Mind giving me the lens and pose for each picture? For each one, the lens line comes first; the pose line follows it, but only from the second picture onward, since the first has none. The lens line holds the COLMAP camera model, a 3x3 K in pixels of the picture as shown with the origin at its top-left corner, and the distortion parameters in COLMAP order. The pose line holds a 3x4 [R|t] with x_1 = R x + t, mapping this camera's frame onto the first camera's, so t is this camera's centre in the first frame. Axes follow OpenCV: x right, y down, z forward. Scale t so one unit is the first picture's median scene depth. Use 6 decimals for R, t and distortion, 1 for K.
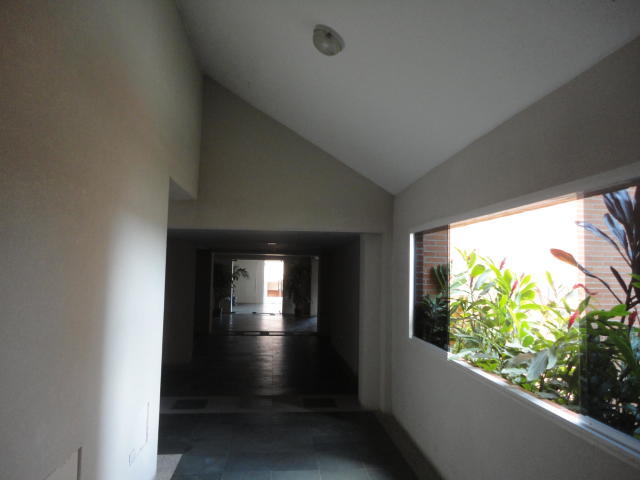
lens RADIAL K [[486.4, 0, 320.1], [0, 486.4, 239.7], [0, 0, 1]] dist [0.002116, 0.000118]
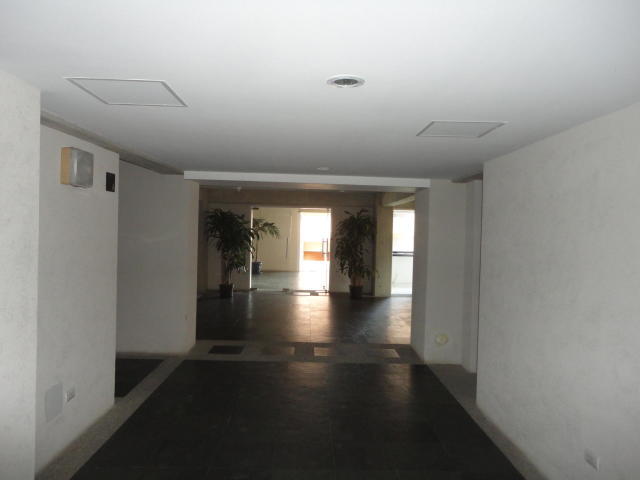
lens RADIAL K [[486.4, 0, 319.9], [0, 486.4, 239.8], [0, 0, 1]] dist [0.002116, 0.000118]
pose [[0.997547, 0.004850, -0.069828, -0.045090], [0.001236, 0.996220, 0.086858, 0.028081], [0.069986, -0.086731, 0.993770, 0.367210]]
